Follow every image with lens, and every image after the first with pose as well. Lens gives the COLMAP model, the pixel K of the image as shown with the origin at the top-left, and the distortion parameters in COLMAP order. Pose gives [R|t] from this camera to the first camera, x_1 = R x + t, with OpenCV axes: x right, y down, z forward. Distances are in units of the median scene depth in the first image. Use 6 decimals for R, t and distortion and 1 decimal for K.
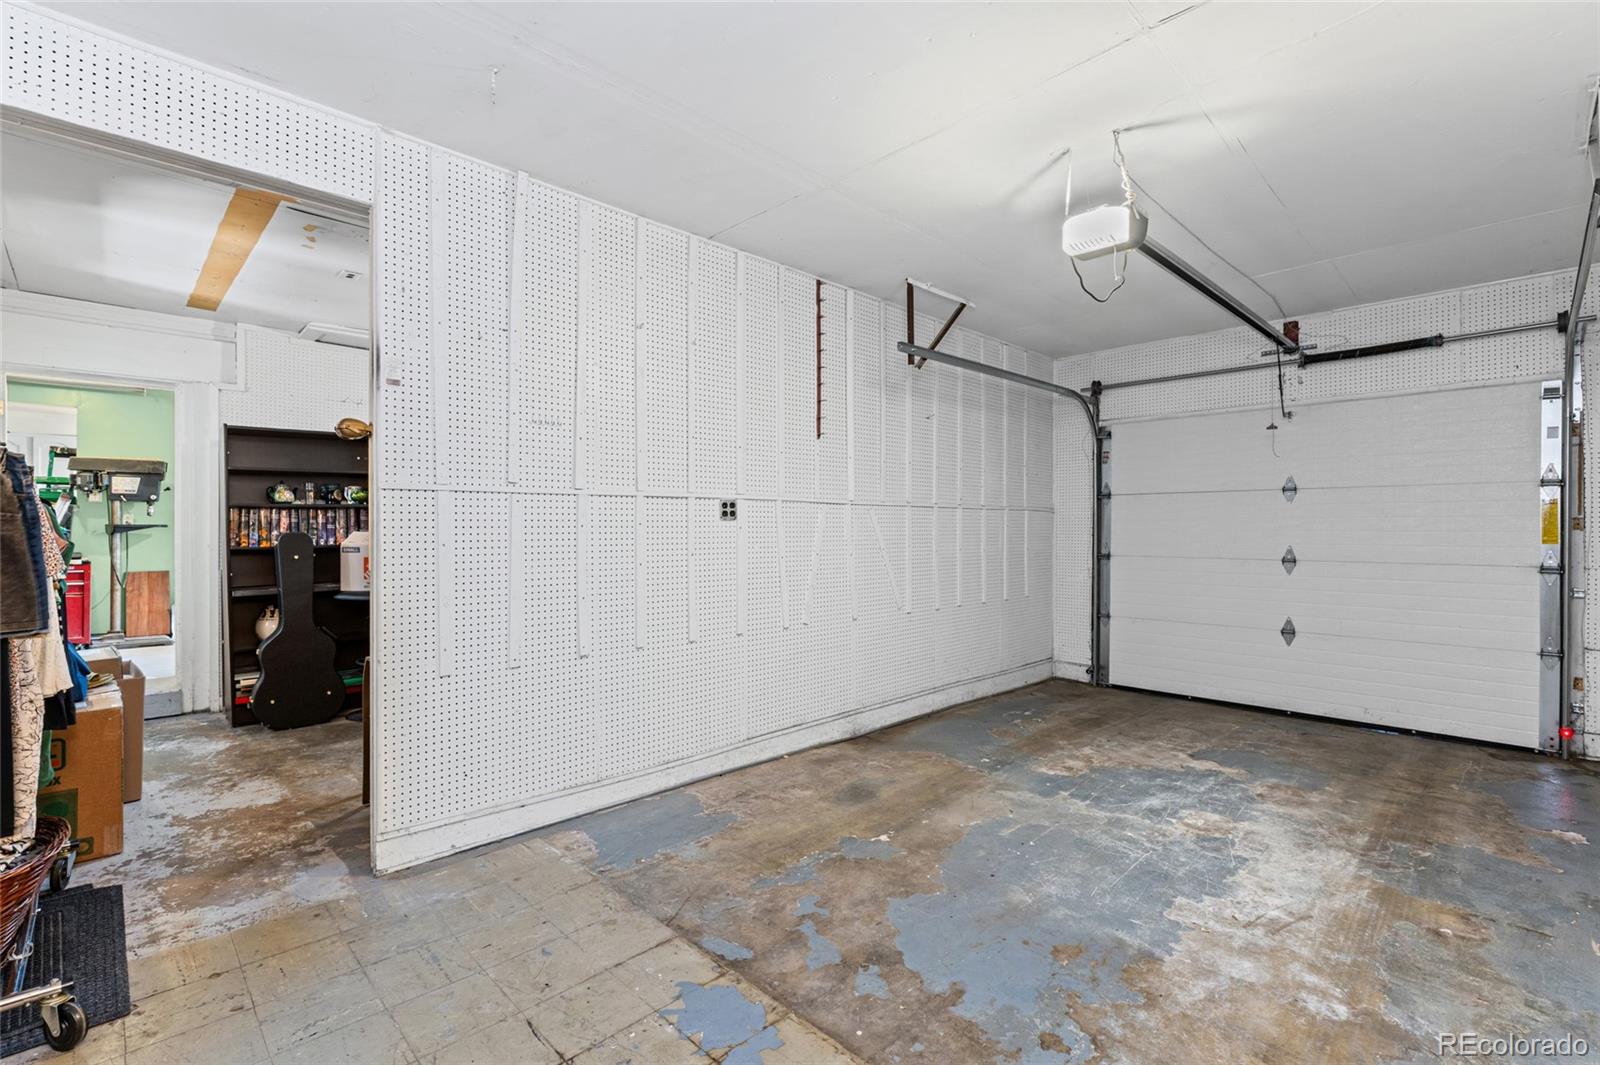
lens RADIAL K [[720.6, 0, 800.6], [0, 720.6, 523.1], [0, 0, 1]] dist [-0.004946, -0.000741]
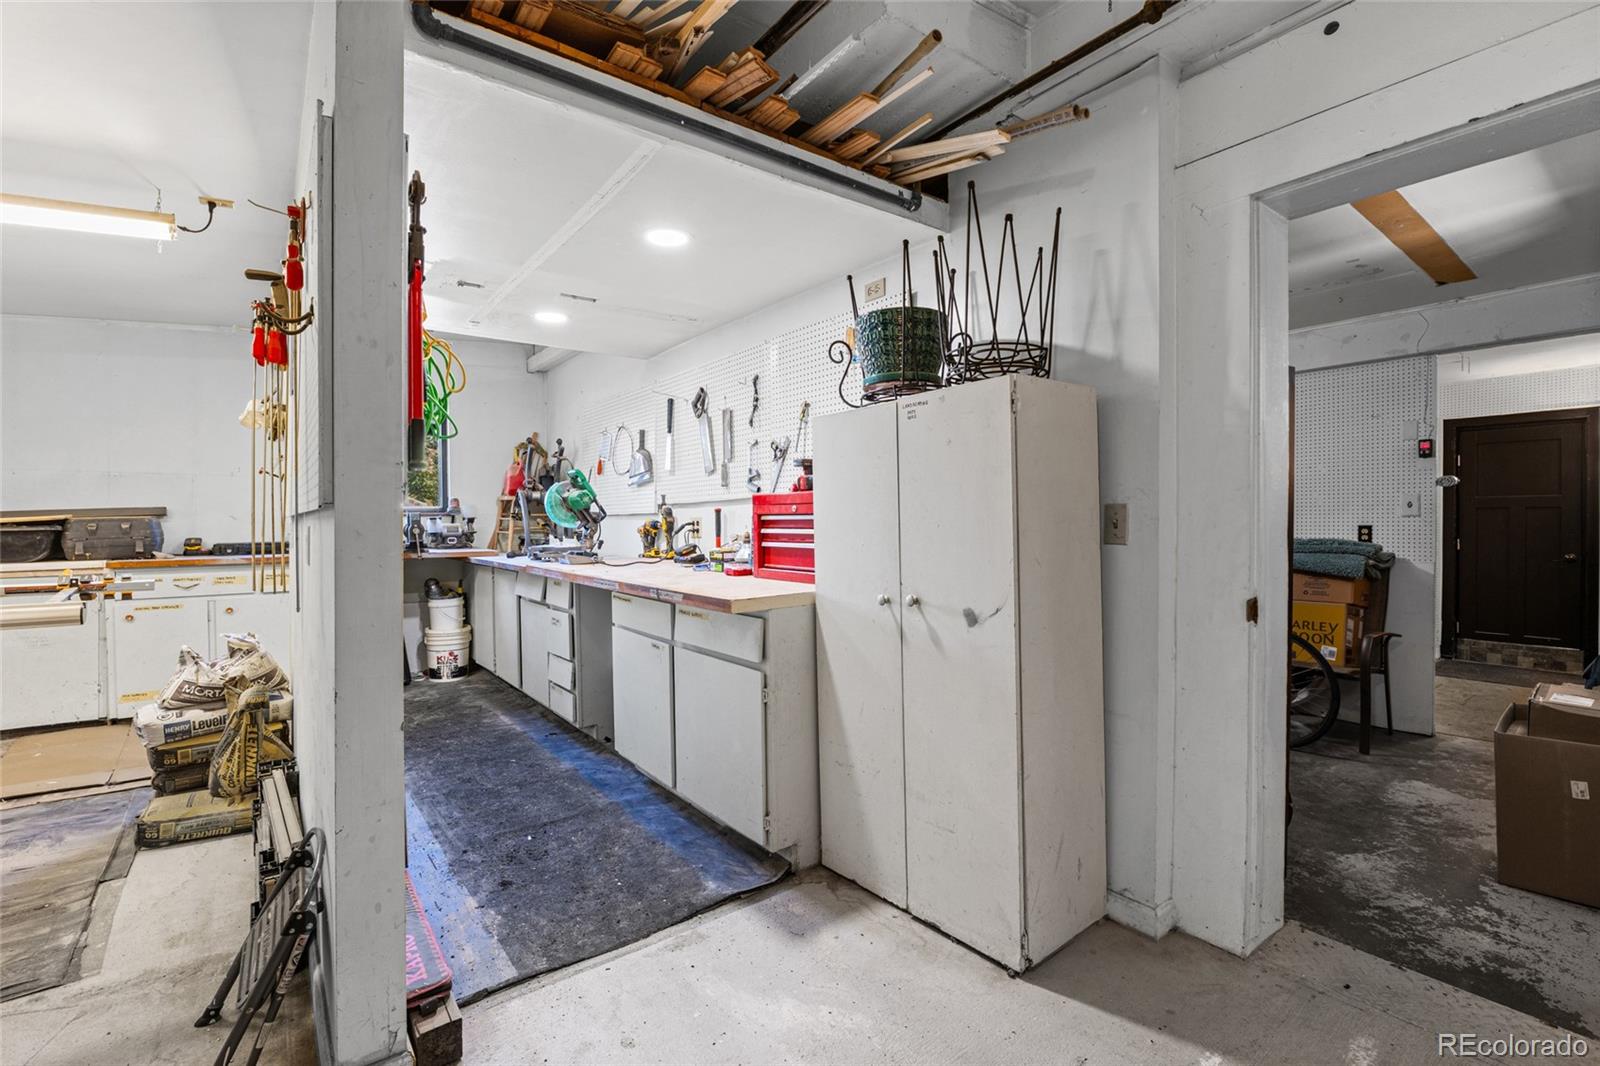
lens RADIAL K [[720.6, 0, 800.6], [0, 720.6, 523.6], [0, 0, 1]] dist [-0.004946, -0.000741]
pose [[0.120228, 0.000157, 0.992746, -1.852298], [0.005281, 0.999986, -0.000798, -0.019227], [-0.992732, 0.005339, 0.120226, 1.714992]]
